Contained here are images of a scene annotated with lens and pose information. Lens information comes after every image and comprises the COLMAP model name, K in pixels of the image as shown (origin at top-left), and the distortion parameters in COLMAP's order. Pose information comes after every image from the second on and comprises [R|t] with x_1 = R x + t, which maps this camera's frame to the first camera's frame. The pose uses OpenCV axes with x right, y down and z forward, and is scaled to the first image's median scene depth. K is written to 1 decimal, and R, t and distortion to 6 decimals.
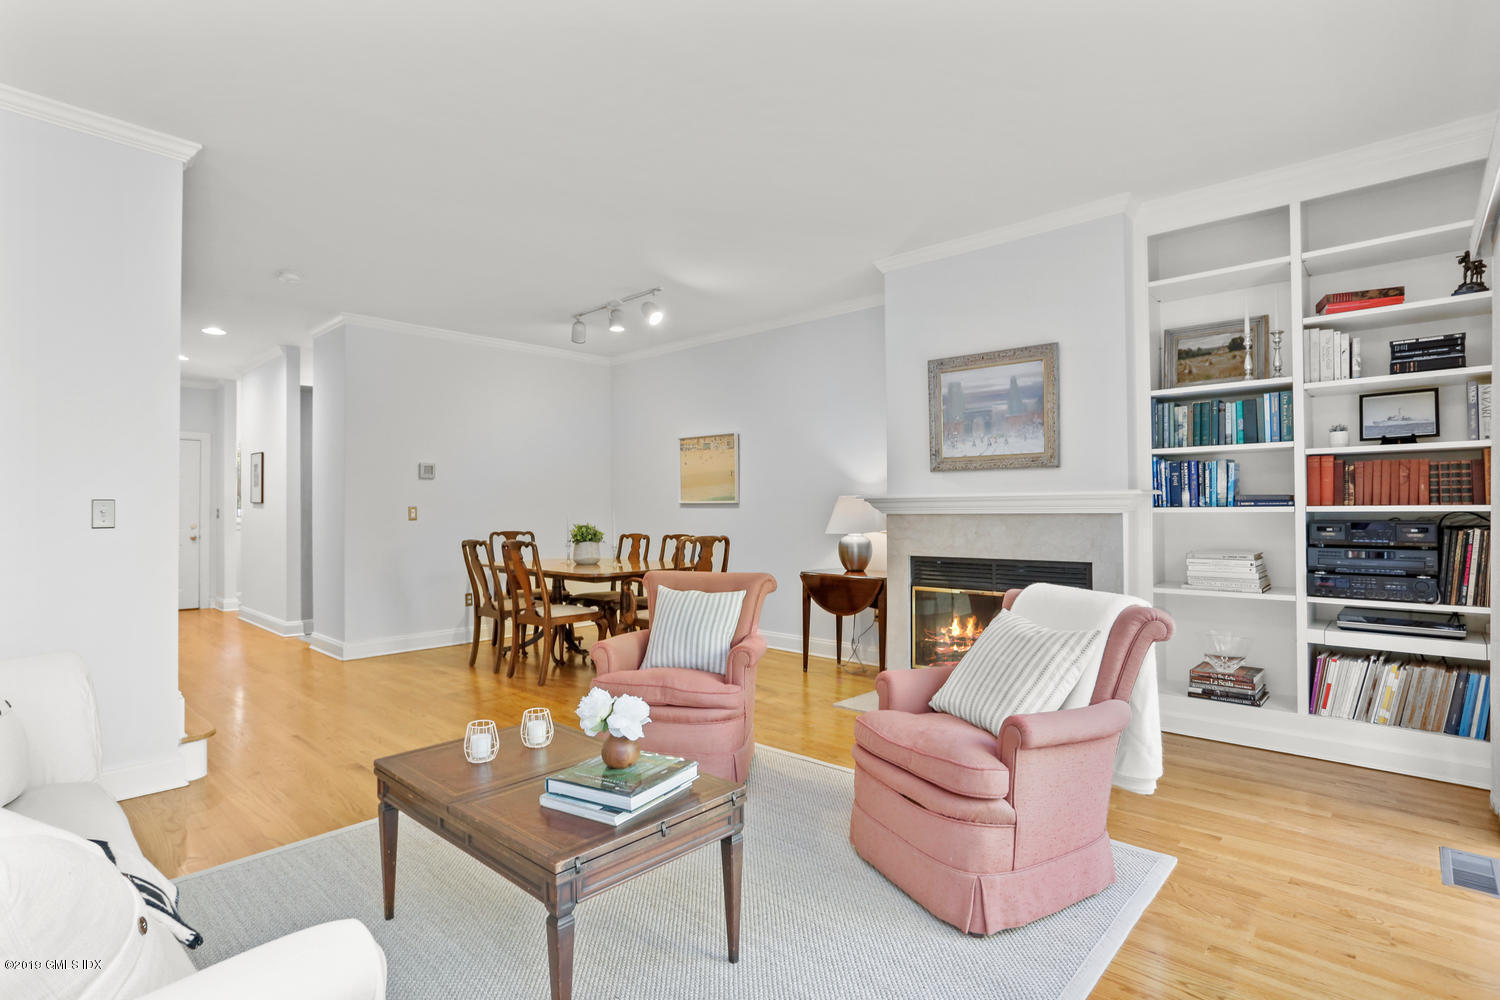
lens RADIAL K [[728.9, 0, 741.9], [0, 728.9, 500.8], [0, 0, 1]] dist [-0.026386, 0.002316]
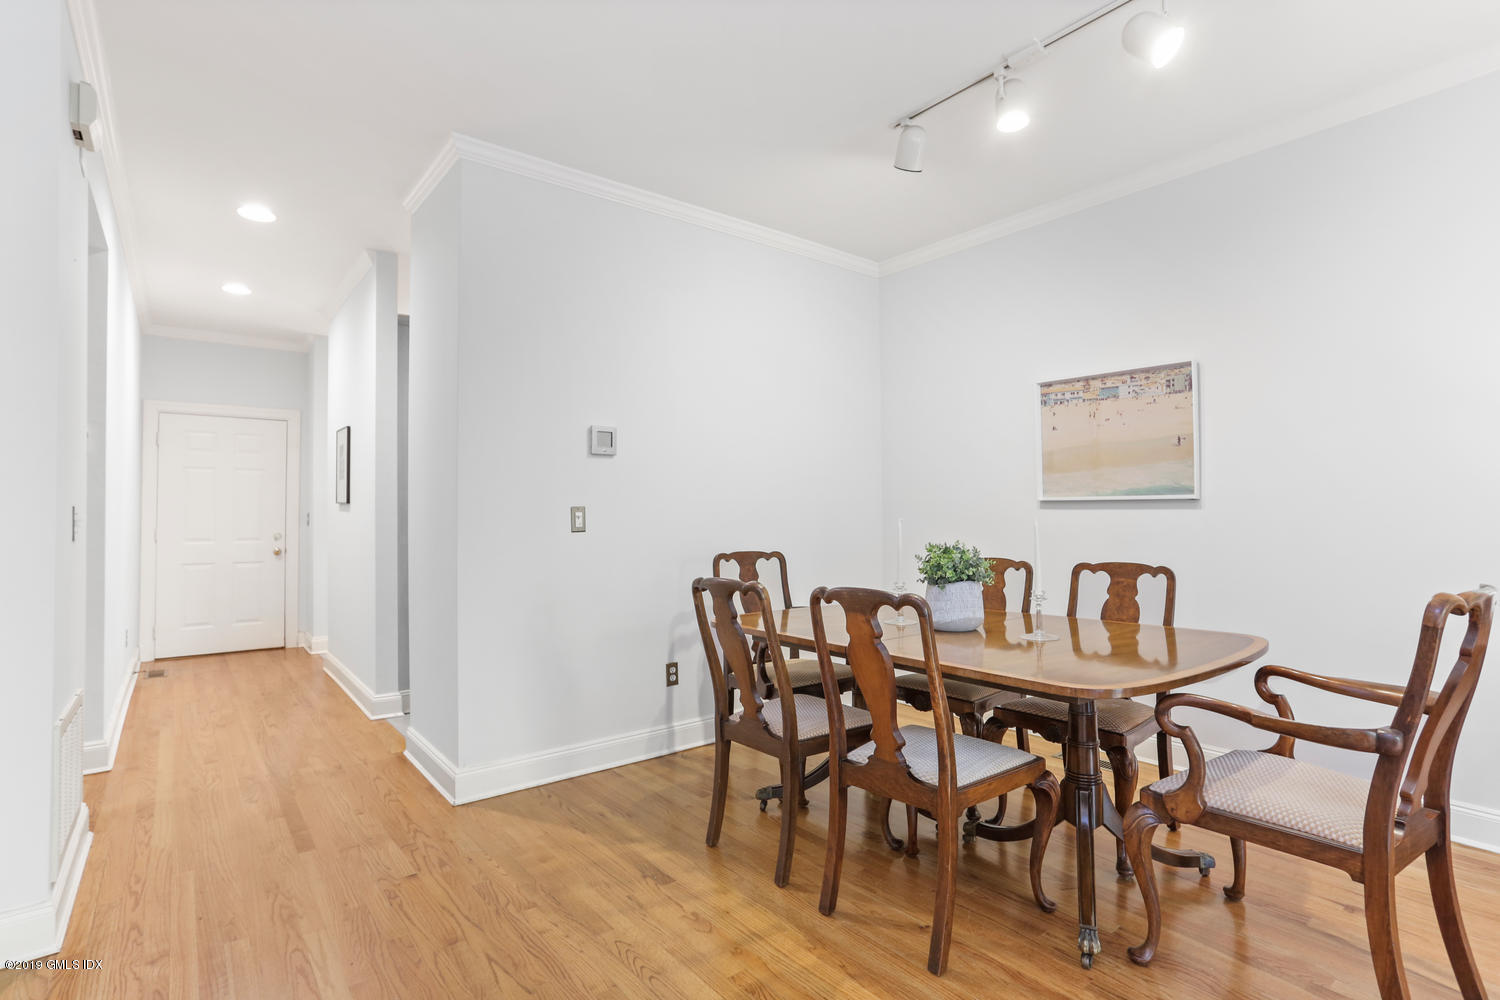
lens RADIAL K [[728.9, 0, 764.6], [0, 728.9, 502.5], [0, 0, 1]] dist [-0.026386, 0.002316]
pose [[0.991548, -0.002460, -0.129714, -0.236808], [0.001781, 0.999984, -0.005350, 0.007808], [0.129725, 0.005074, 0.991537, 0.461461]]
